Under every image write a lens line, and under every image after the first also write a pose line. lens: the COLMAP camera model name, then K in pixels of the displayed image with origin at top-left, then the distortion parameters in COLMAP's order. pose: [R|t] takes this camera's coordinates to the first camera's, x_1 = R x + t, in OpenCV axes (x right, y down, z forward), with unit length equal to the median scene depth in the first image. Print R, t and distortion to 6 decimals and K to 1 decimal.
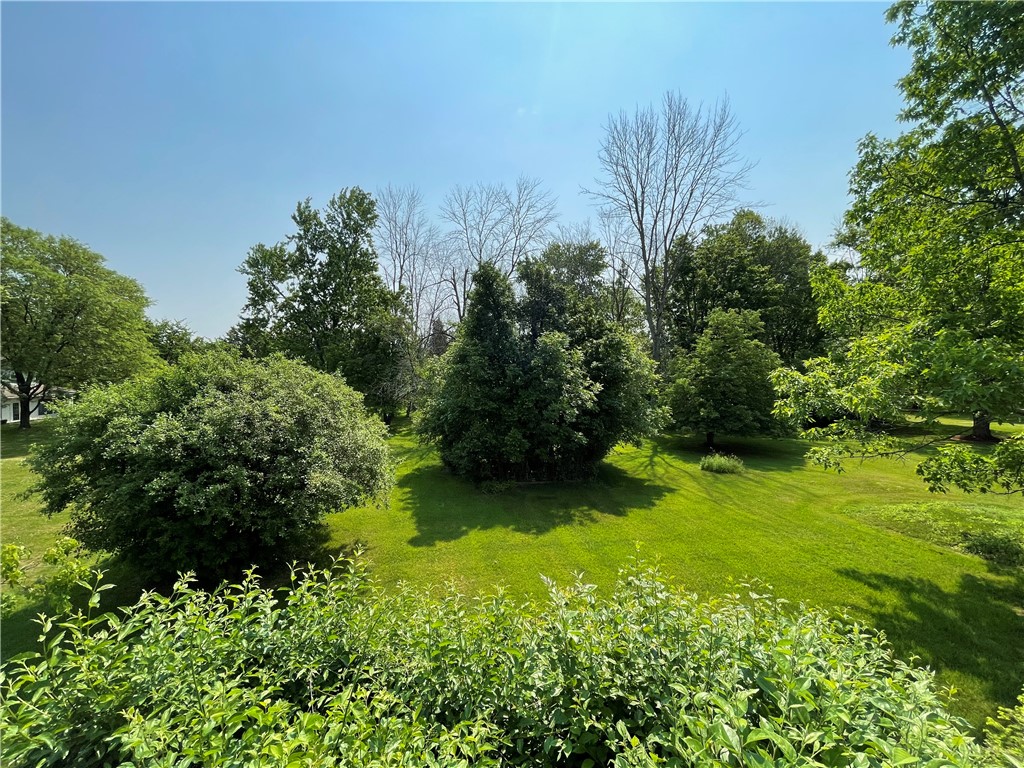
lens RADIAL K [[420.2, 0, 509.5], [0, 420.2, 383.8], [0, 0, 1]] dist [-0.000913, 0.000730]
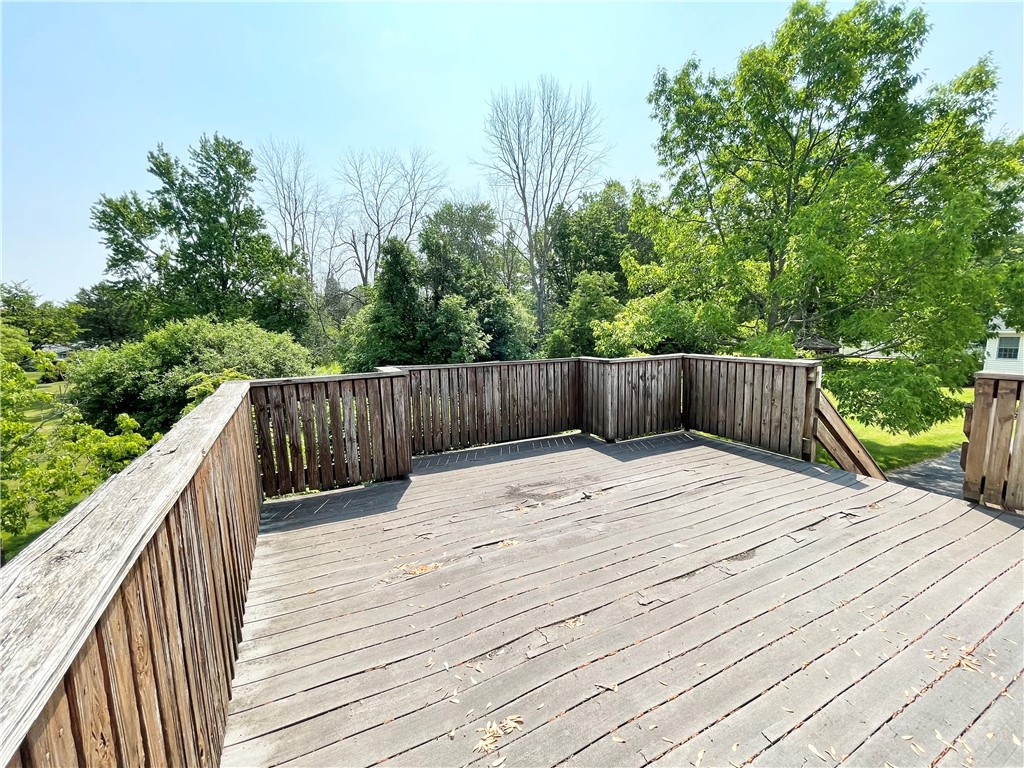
lens RADIAL K [[420.2, 0, 509.5], [0, 420.2, 383.8], [0, 0, 1]] dist [-0.000913, 0.000730]
pose [[0.971041, -0.063244, 0.230388, -0.018959], [0.038979, 0.993343, 0.108398, 0.005365], [-0.235710, -0.096279, 0.967042, -0.144285]]
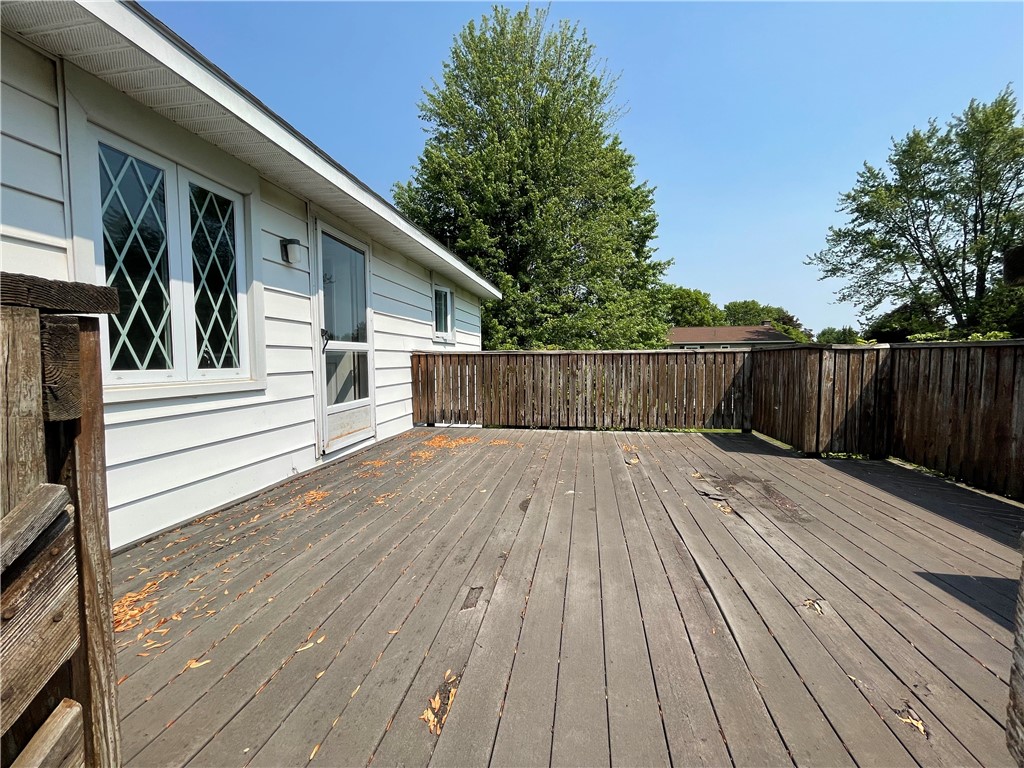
lens RADIAL K [[420.2, 0, 509.5], [0, 420.2, 383.8], [0, 0, 1]] dist [-0.000913, 0.000730]
pose [[-0.398334, 0.041775, -0.916289, 0.624823], [-0.027671, 0.997960, 0.057528, 0.075476], [0.916823, 0.048270, -0.396365, 0.293831]]
